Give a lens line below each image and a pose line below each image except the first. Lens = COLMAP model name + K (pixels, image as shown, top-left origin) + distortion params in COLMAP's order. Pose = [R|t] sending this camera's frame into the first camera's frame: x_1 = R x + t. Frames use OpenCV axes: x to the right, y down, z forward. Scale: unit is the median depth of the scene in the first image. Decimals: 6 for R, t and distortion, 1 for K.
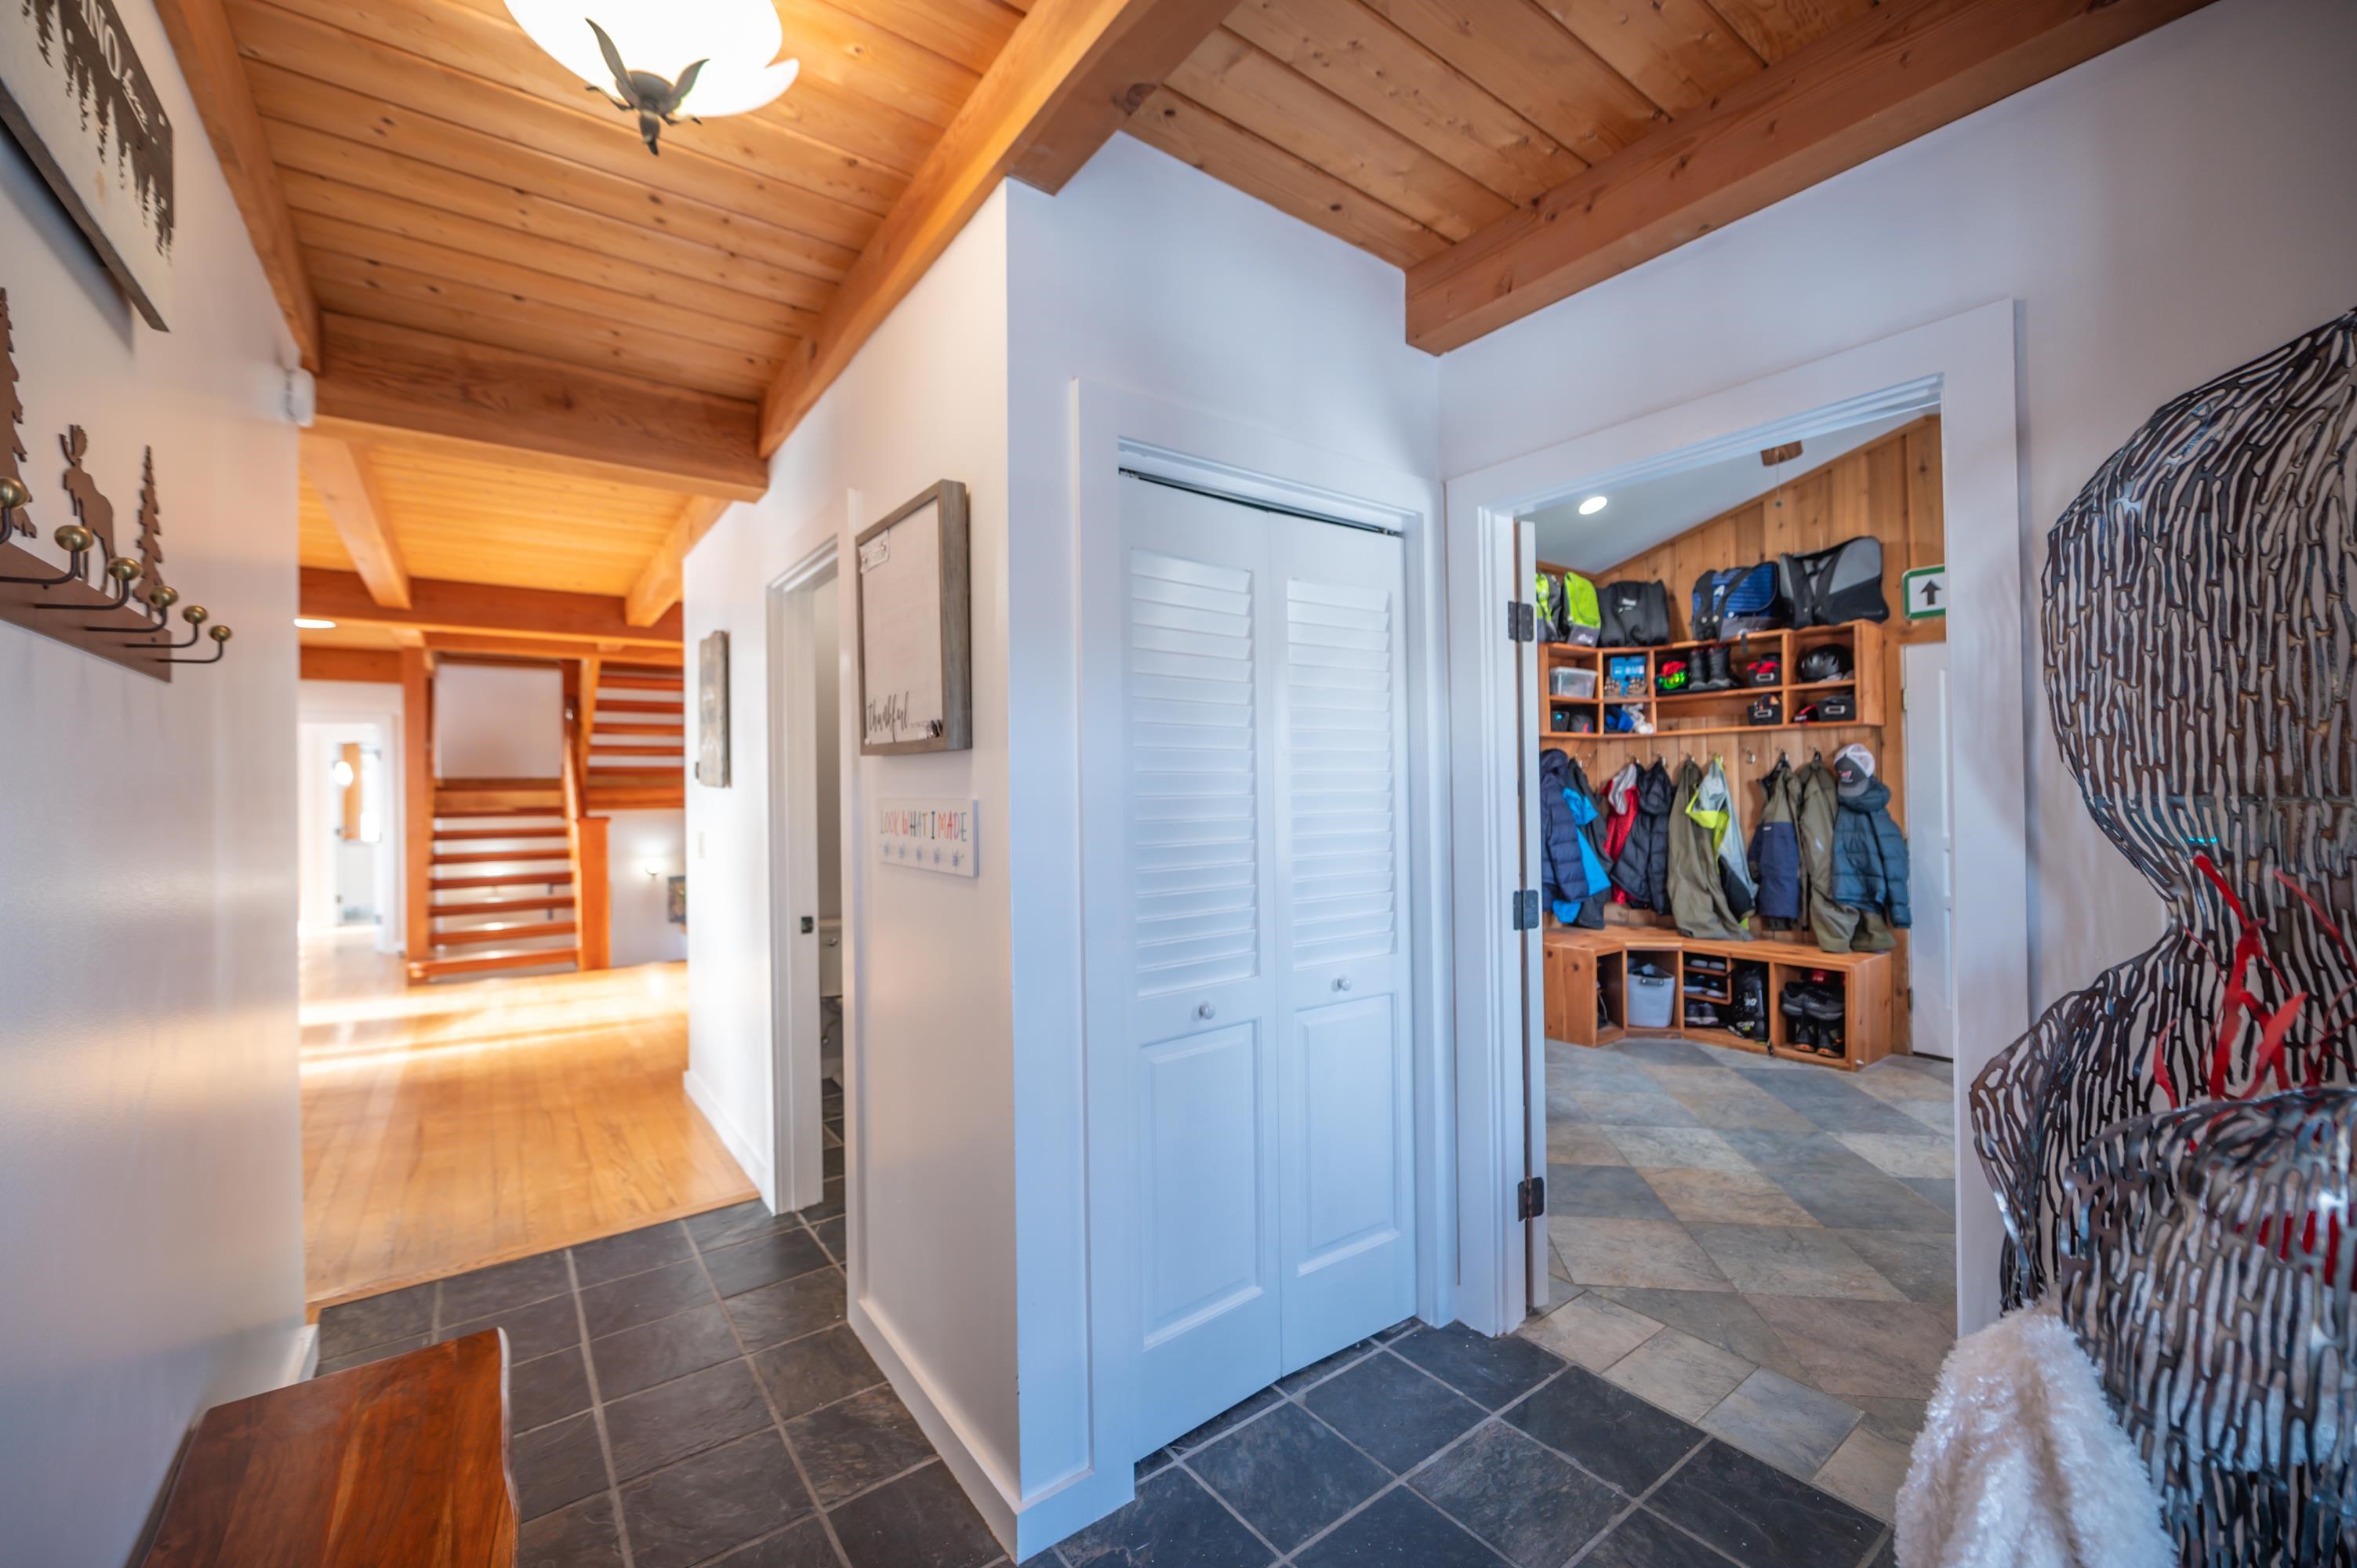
lens RADIAL K [[926.6, 0, 1162.0], [0, 926.6, 784.6], [0, 0, 1]] dist [-0.010569, 0.000127]
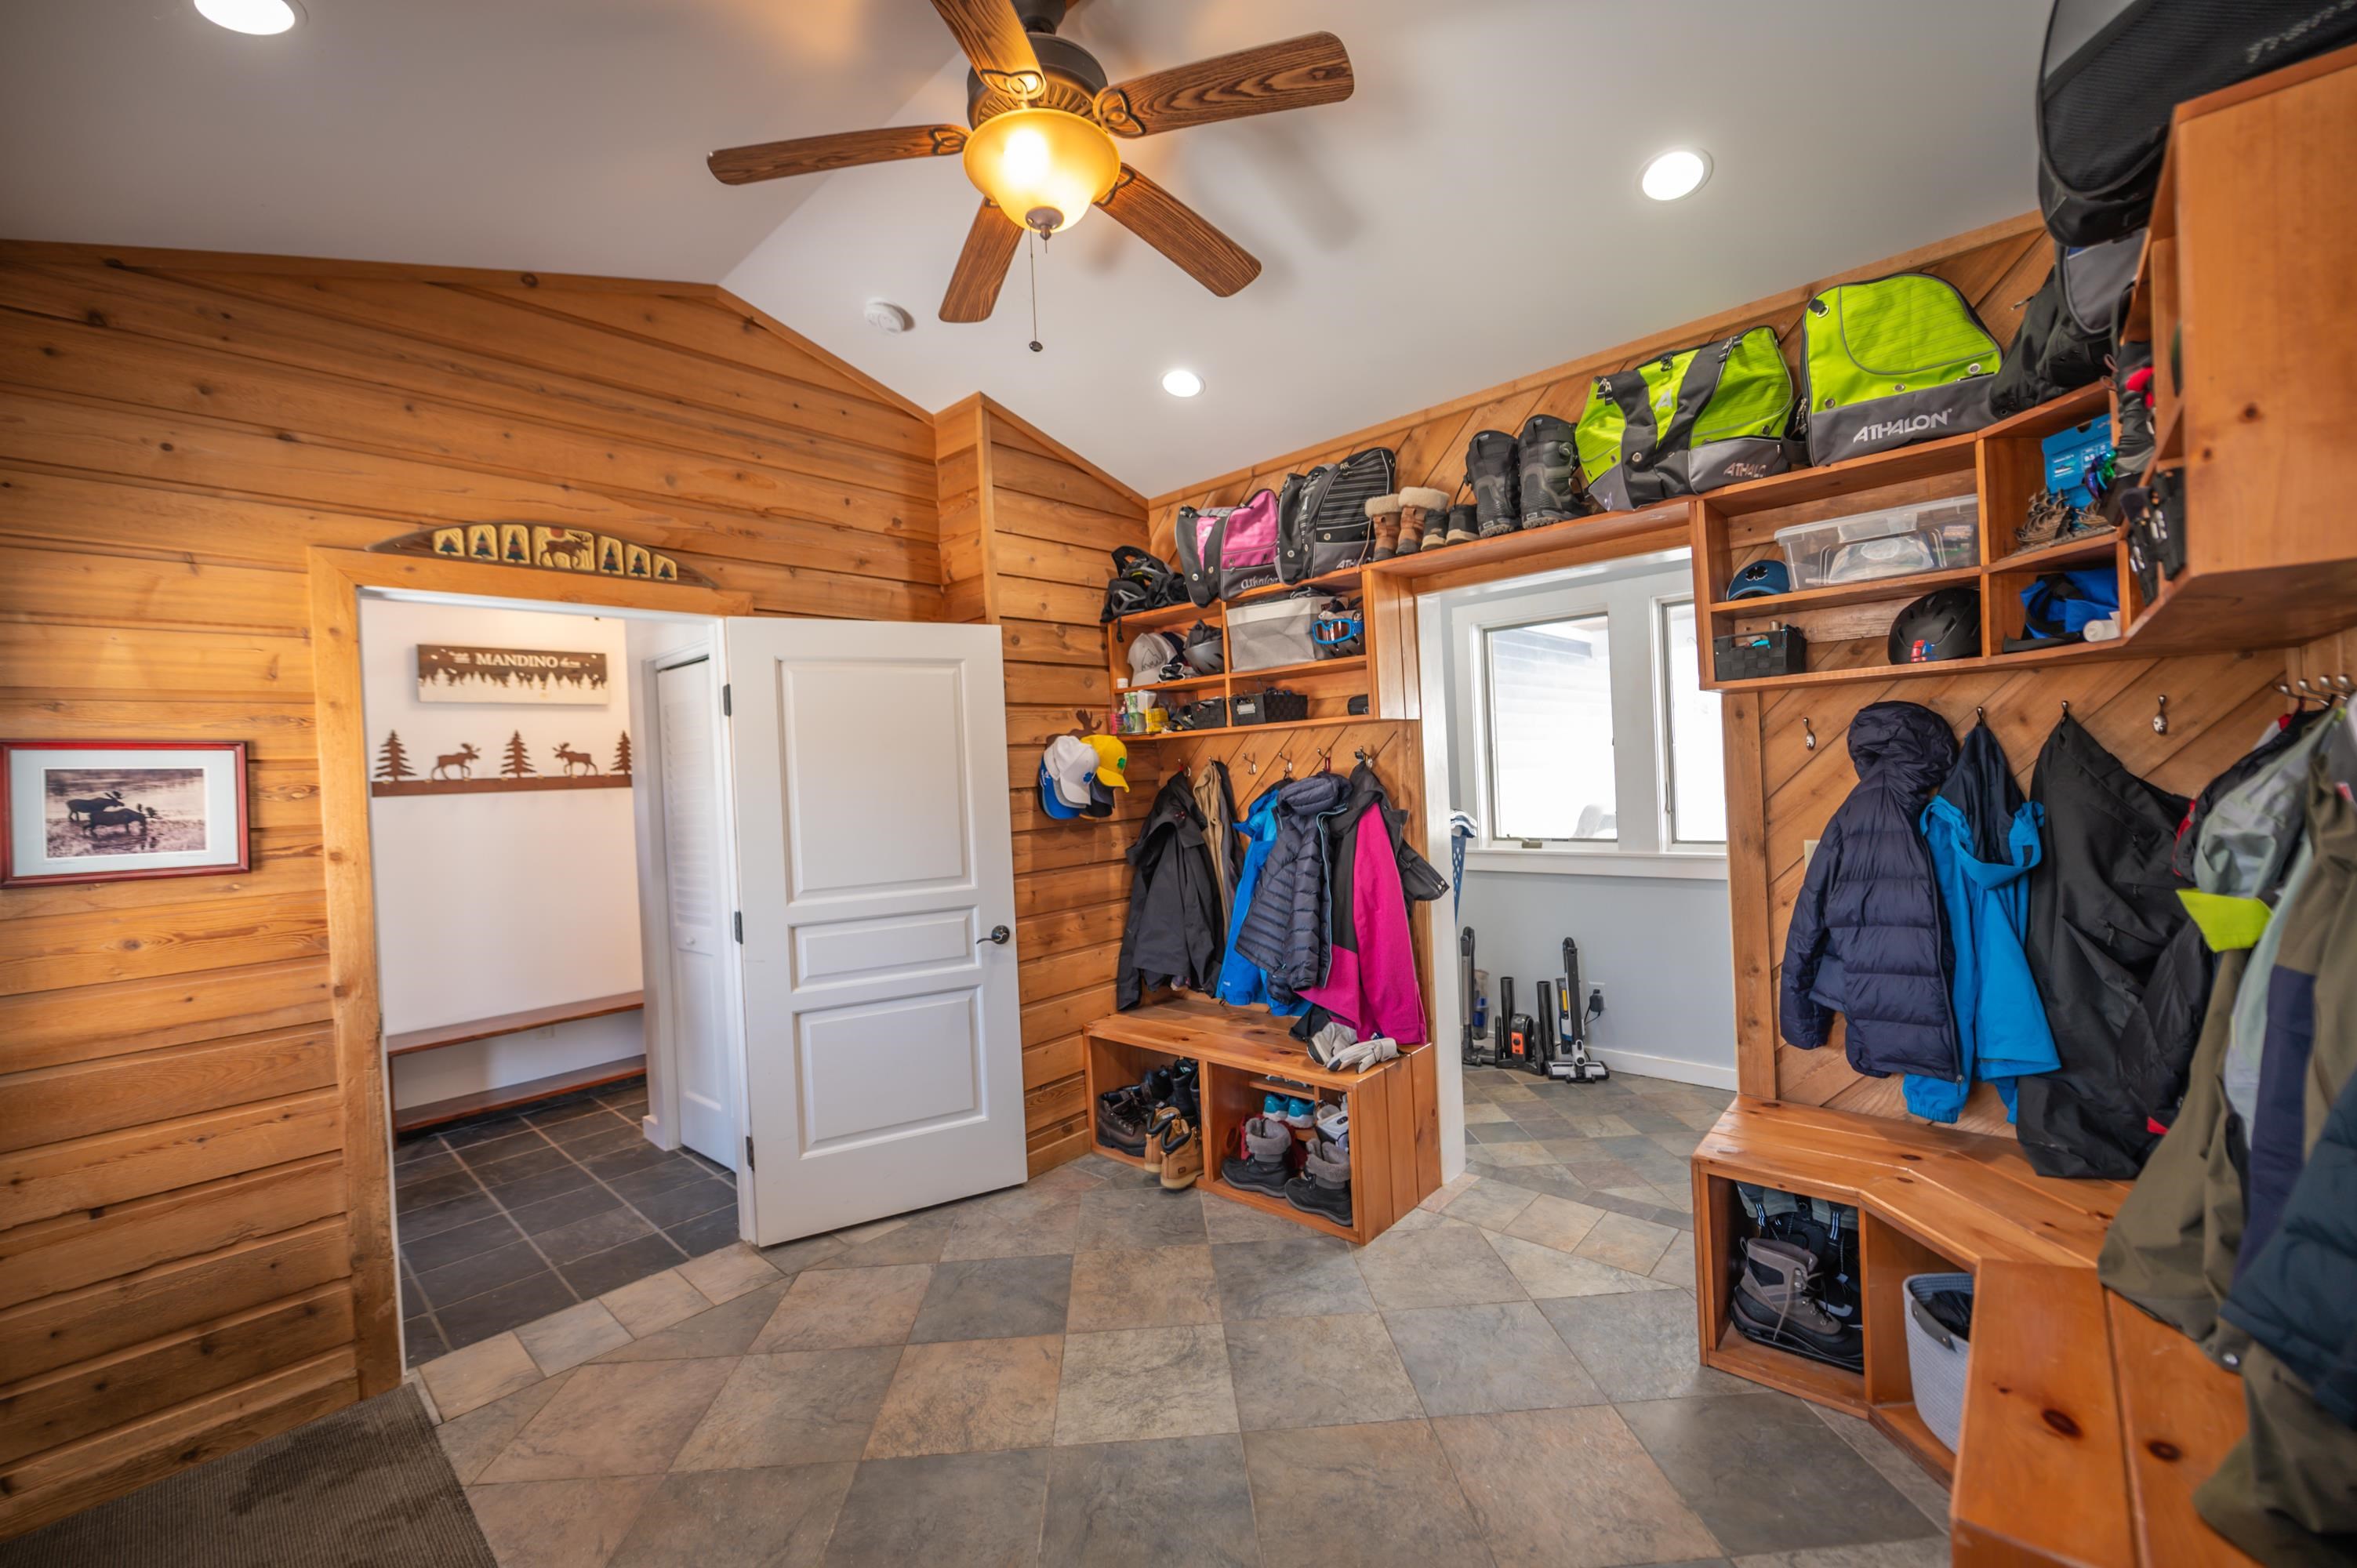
lens RADIAL K [[926.6, 0, 1172.2], [0, 926.6, 785.8], [0, 0, 1]] dist [-0.010569, 0.000127]
pose [[0.200770, 0.013242, -0.979549, 1.238442], [0.044980, 0.998729, 0.022720, -0.040360], [0.978605, -0.048622, 0.199920, 0.946978]]
